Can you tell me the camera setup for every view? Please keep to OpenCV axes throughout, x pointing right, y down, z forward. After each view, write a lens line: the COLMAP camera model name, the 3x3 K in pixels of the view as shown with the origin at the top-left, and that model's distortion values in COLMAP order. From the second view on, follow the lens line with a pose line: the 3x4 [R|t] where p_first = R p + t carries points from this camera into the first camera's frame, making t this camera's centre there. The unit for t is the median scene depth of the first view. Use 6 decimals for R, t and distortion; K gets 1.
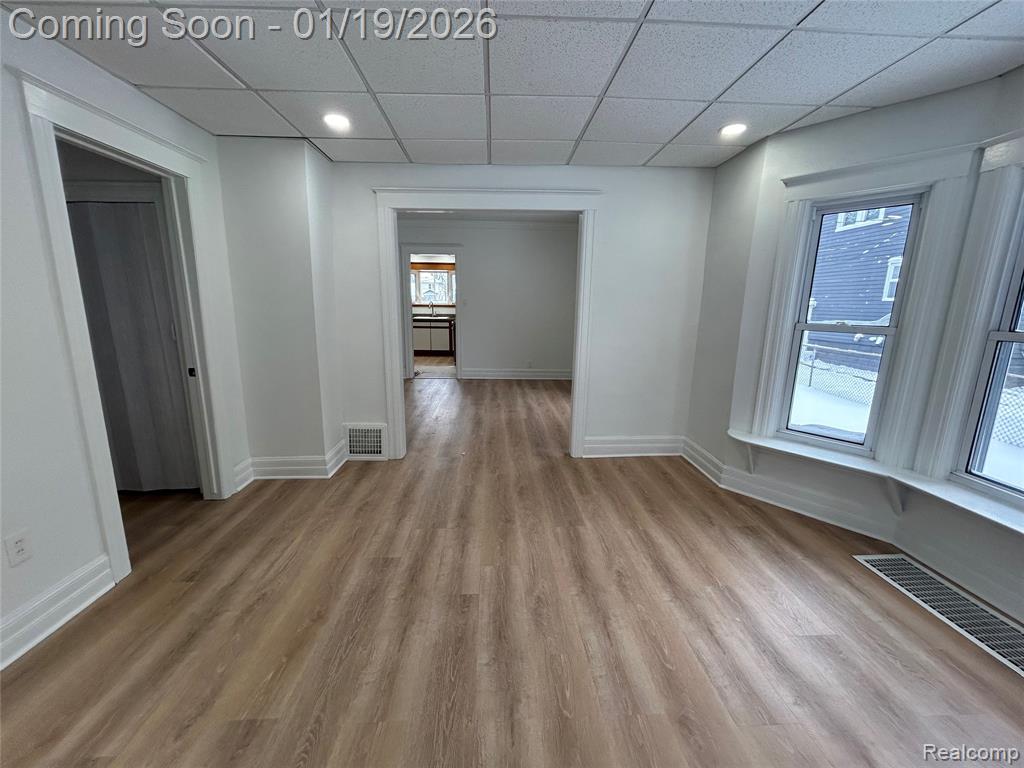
lens RADIAL K [[411.3, 0, 511.7], [0, 411.3, 386.0], [0, 0, 1]] dist [-0.003984, 0.001174]
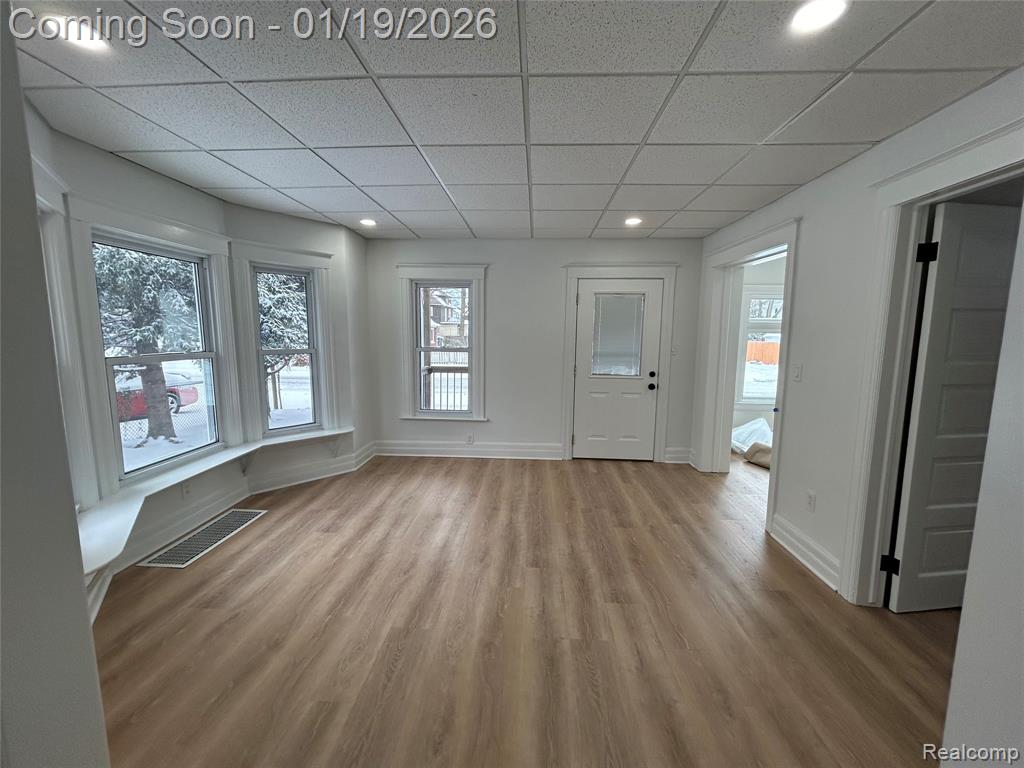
lens RADIAL K [[411.3, 0, 513.3], [0, 411.3, 382.1], [0, 0, 1]] dist [-0.003984, 0.001174]
pose [[-0.995039, -0.035124, 0.093077, -0.130727], [-0.003689, 0.947983, 0.318301, -0.427974], [-0.099415, 0.316379, -0.943409, 1.906646]]
